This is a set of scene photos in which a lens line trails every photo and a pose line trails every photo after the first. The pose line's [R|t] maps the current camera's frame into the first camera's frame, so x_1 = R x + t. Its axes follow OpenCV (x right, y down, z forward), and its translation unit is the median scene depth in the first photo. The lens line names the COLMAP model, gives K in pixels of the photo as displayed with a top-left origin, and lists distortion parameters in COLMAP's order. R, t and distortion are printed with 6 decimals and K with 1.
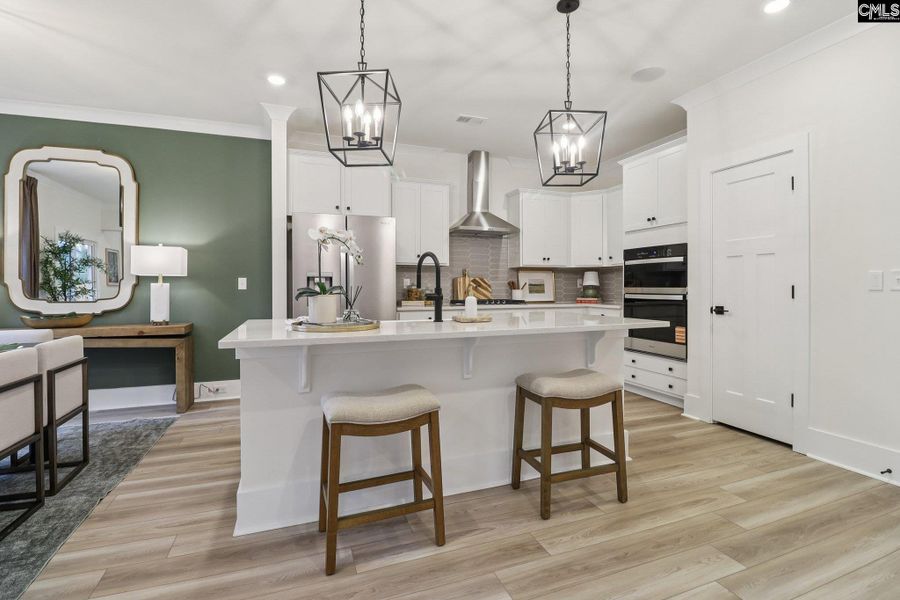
lens RADIAL K [[422.6, 0, 454.0], [0, 422.6, 286.6], [0, 0, 1]] dist [-0.002876, -0.000893]
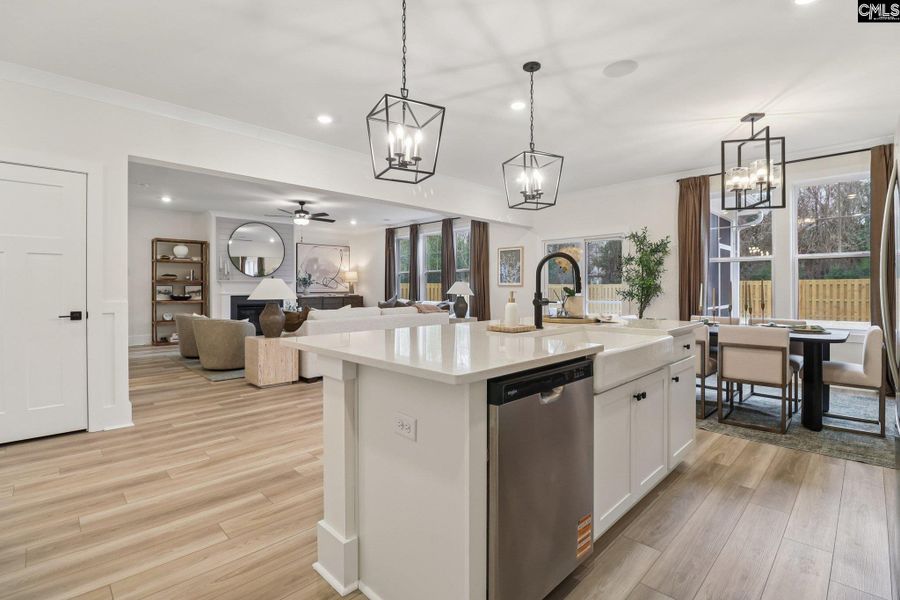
lens RADIAL K [[422.6, 0, 454.0], [0, 422.6, 286.6], [0, 0, 1]] dist [-0.002876, -0.000893]
pose [[-0.911249, 0.001167, -0.411853, 0.576926], [0.001716, 0.999998, -0.000964, -0.011246], [0.411851, -0.001585, -0.911250, 1.962728]]
